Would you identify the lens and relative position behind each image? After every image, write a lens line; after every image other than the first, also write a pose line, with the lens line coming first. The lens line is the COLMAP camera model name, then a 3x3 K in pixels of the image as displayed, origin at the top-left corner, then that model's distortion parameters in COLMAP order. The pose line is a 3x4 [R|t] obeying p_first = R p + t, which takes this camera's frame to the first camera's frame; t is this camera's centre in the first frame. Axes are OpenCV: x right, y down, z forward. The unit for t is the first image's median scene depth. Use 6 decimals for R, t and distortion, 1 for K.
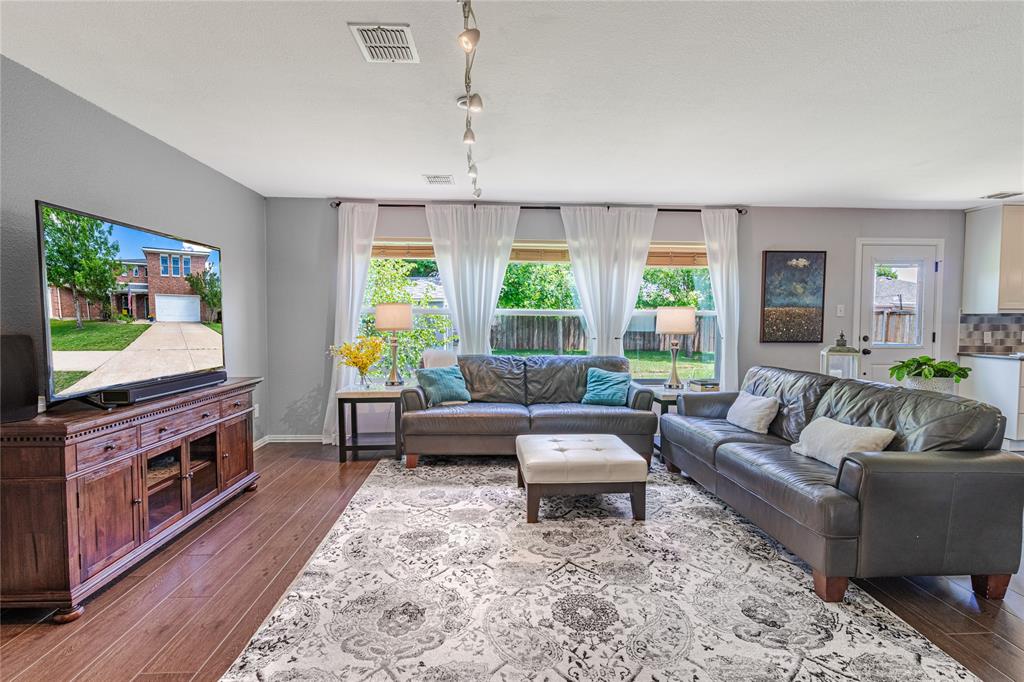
lens RADIAL K [[518.5, 0, 512.8], [0, 518.5, 336.9], [0, 0, 1]] dist [-0.001177, 0.000528]
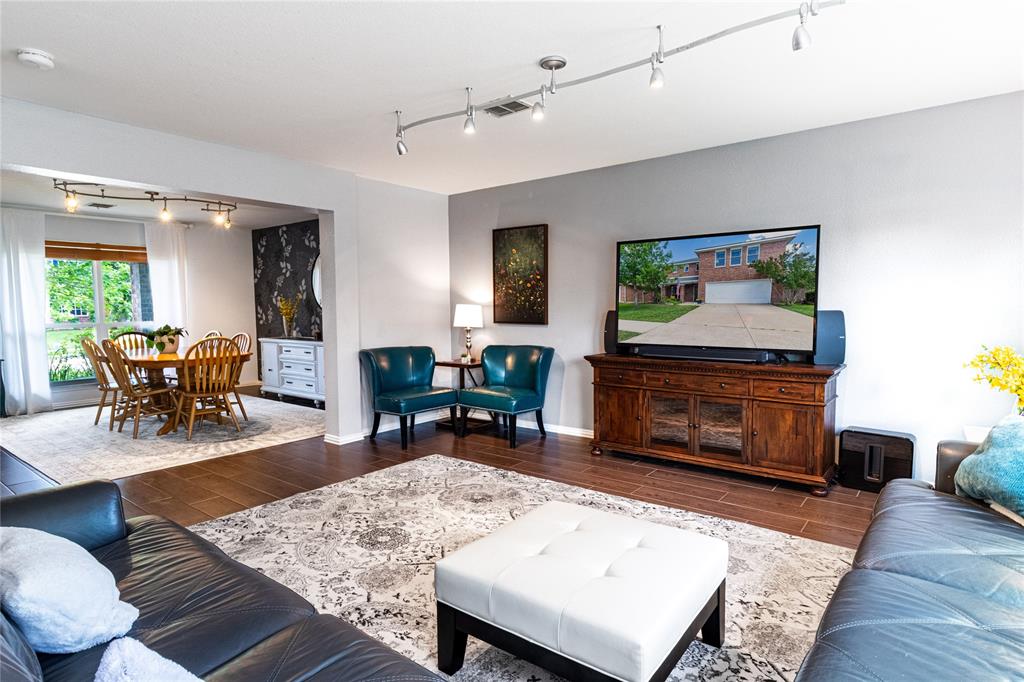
lens RADIAL K [[555.5, 0, 514.7], [0, 555.5, 345.7], [0, 0, 1]] dist [0.001039, 0.000940]
pose [[-0.652046, 0.059266, -0.755860, 0.742030], [-0.020408, 0.995207, 0.095637, -0.052748], [0.757905, 0.077785, -0.647711, 1.675446]]
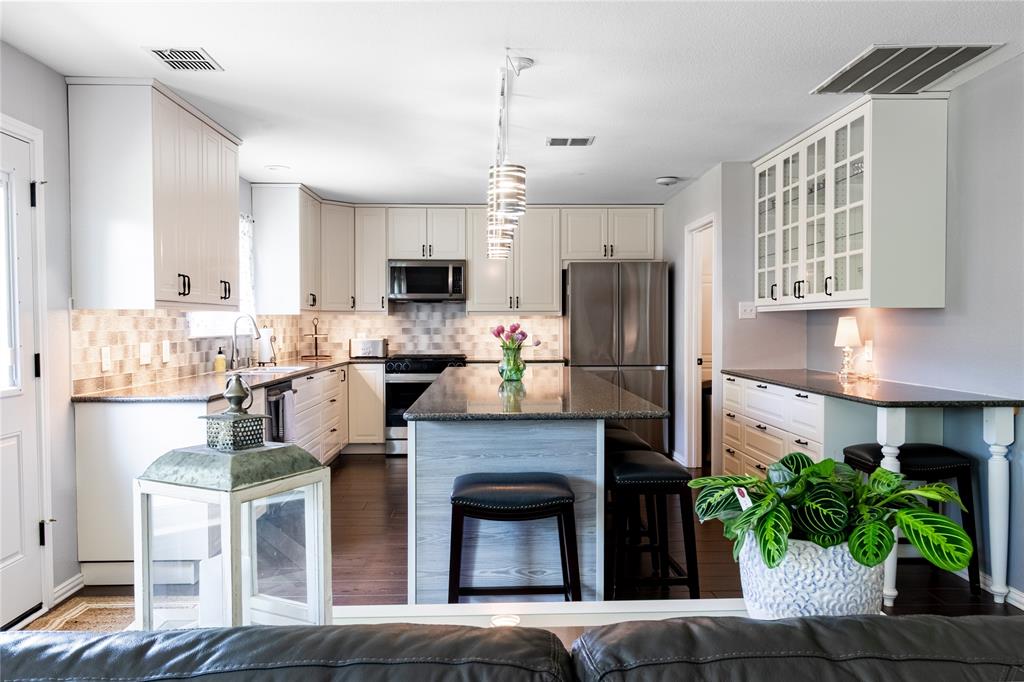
lens RADIAL K [[759.4, 0, 512.0], [0, 759.4, 341.0], [0, 0, 1]] dist [0.006076, 0.003223]
pose [[0.025335, -0.028393, 0.999276, 0.442528], [0.038726, 0.998874, 0.027400, -0.042595], [-0.998929, 0.038004, 0.026406, 1.235804]]
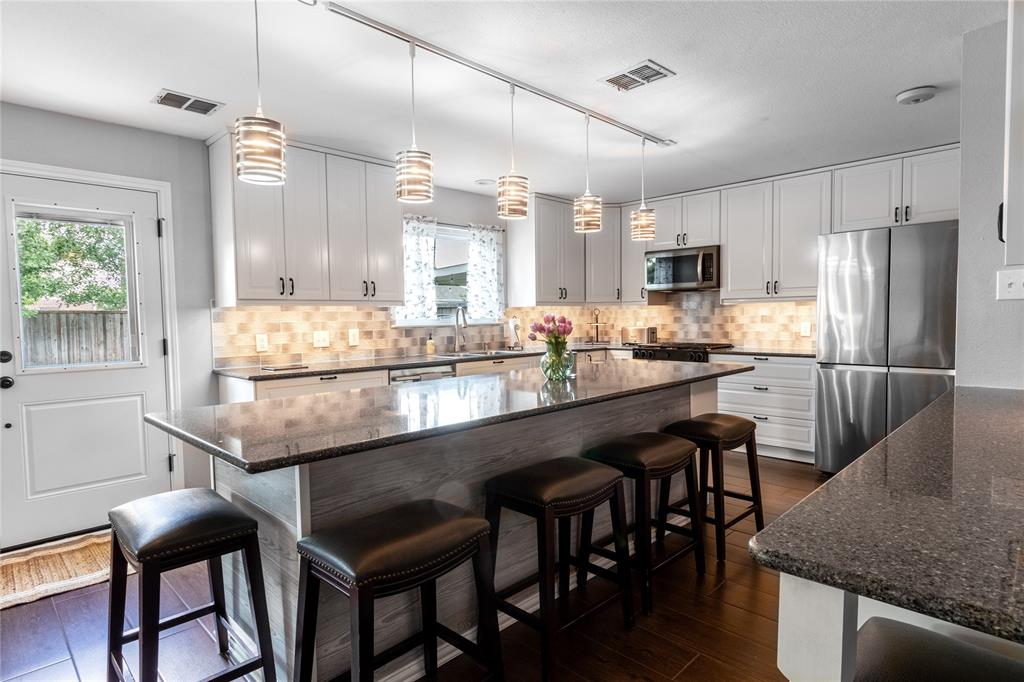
lens RADIAL K [[555.5, 0, 514.7], [0, 555.5, 345.7], [0, 0, 1]] dist [0.001039, 0.000940]
pose [[0.736934, -0.051474, 0.674002, 1.384836], [0.041039, 0.998664, 0.031398, -0.009535], [-0.674718, 0.004523, 0.738062, 0.520363]]
